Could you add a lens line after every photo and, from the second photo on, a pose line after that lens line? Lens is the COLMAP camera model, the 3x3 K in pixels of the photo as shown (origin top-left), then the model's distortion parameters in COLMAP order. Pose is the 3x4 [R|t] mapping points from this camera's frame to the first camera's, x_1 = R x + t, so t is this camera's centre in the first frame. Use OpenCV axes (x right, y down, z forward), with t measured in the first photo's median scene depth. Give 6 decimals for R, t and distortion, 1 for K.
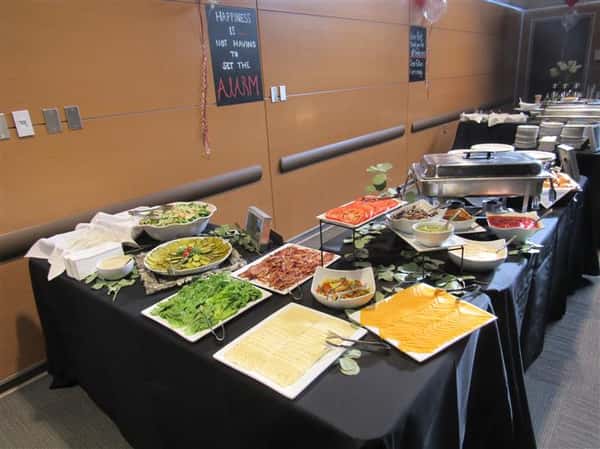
lens RADIAL K [[416.6, 0, 301.7], [0, 416.6, 226.3], [0, 0, 1]] dist [-0.012417, 0.001404]
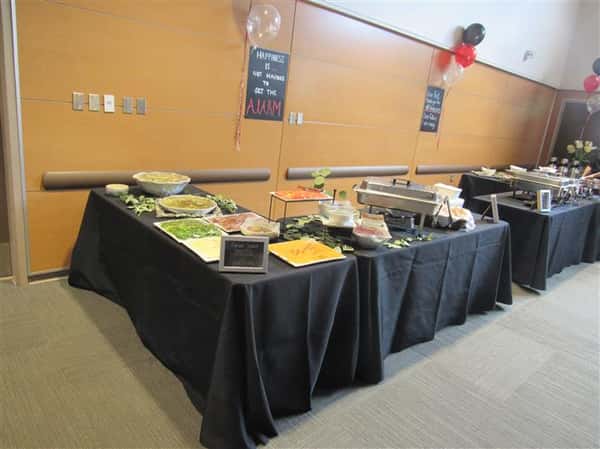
lens RADIAL K [[416.6, 0, 298.0], [0, 416.6, 221.0], [0, 0, 1]] dist [-0.012417, 0.001404]
pose [[0.972968, 0.205886, -0.104619, 0.169156], [-0.213511, 0.974590, -0.067729, 0.085955], [0.088016, 0.088235, 0.992203, -0.278821]]
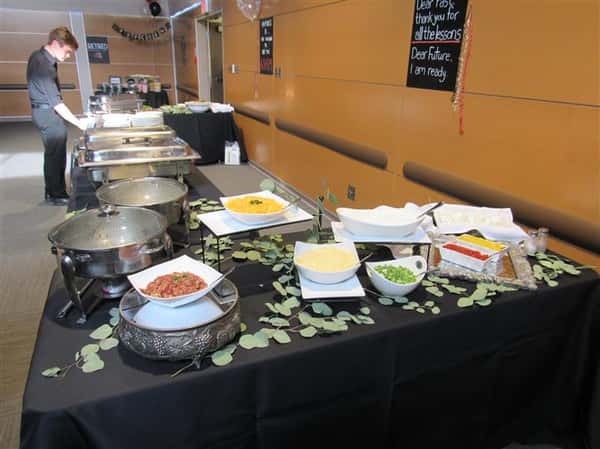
lens RADIAL K [[416.6, 0, 299.9], [0, 416.6, 225.1], [0, 0, 1]] dist [-0.012417, 0.001404]
pose [[-0.432364, 0.382835, -0.816394, 1.463727], [-0.295995, 0.794964, 0.529546, -0.771638], [0.851733, 0.470605, -0.230396, 1.859056]]
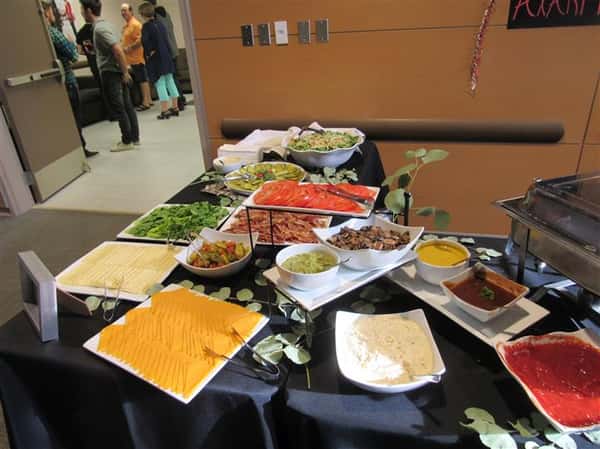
lens RADIAL K [[416.6, 0, 301.4], [0, 416.6, 224.0], [0, 0, 1]] dist [-0.012417, 0.001404]
pose [[0.453141, 0.437660, -0.776606, 0.358824], [-0.280264, 0.896952, 0.341950, -0.119240], [0.846236, 0.062703, 0.529106, 0.296861]]
